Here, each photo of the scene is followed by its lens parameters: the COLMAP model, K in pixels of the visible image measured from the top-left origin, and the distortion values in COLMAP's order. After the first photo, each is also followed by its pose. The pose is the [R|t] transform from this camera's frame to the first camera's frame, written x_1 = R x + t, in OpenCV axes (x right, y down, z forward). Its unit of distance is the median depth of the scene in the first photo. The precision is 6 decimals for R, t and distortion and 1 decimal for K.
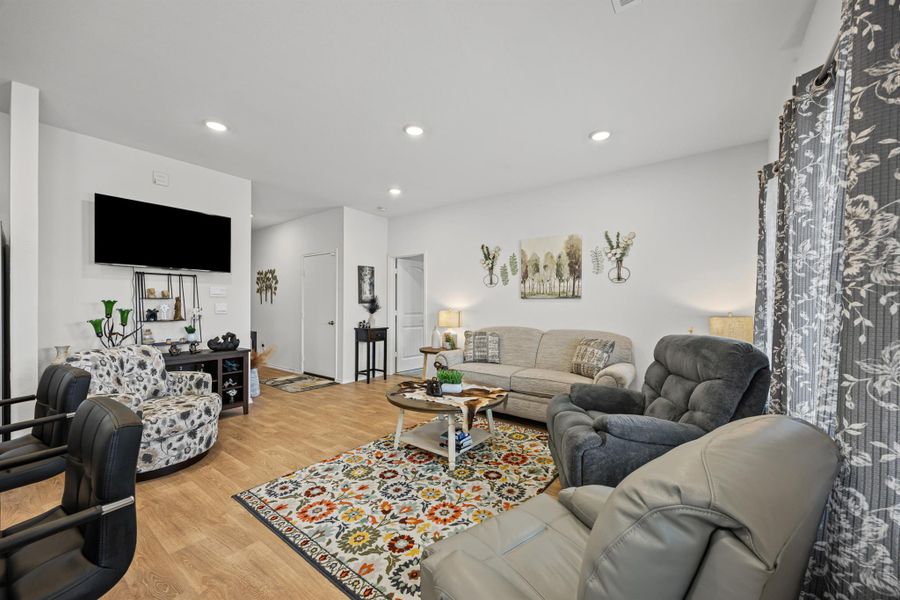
lens RADIAL K [[346.2, 0, 447.6], [0, 346.2, 306.2], [0, 0, 1]] dist [0.005581, 0.000176]
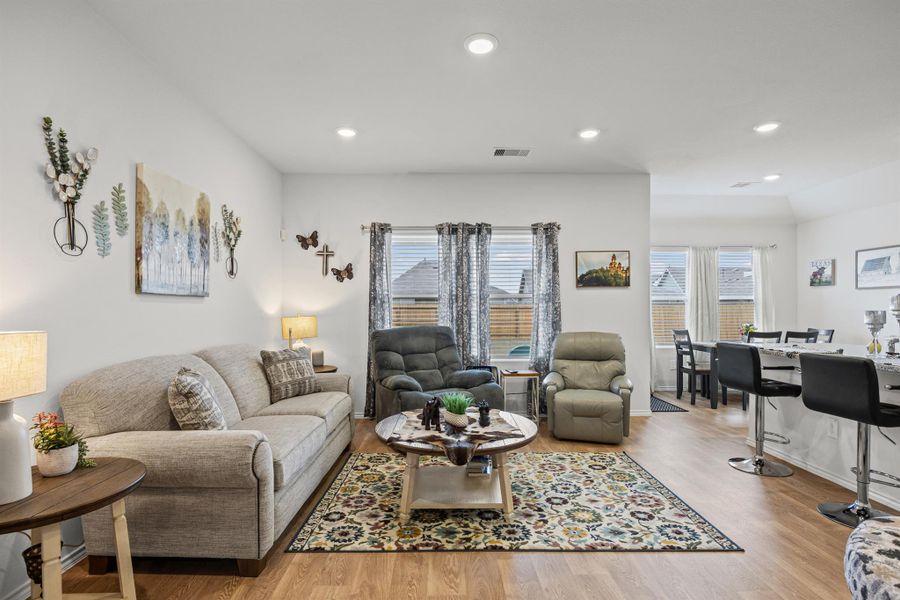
lens RADIAL K [[448.6, 0, 450.6], [0, 448.6, 309.2], [0, 0, 1]] dist [-0.003772, -0.000721]
pose [[-0.622080, -0.005276, 0.782936, -0.873925], [0.000620, 0.999974, 0.007231, -0.009994], [-0.782954, 0.004984, -0.622060, 1.882512]]
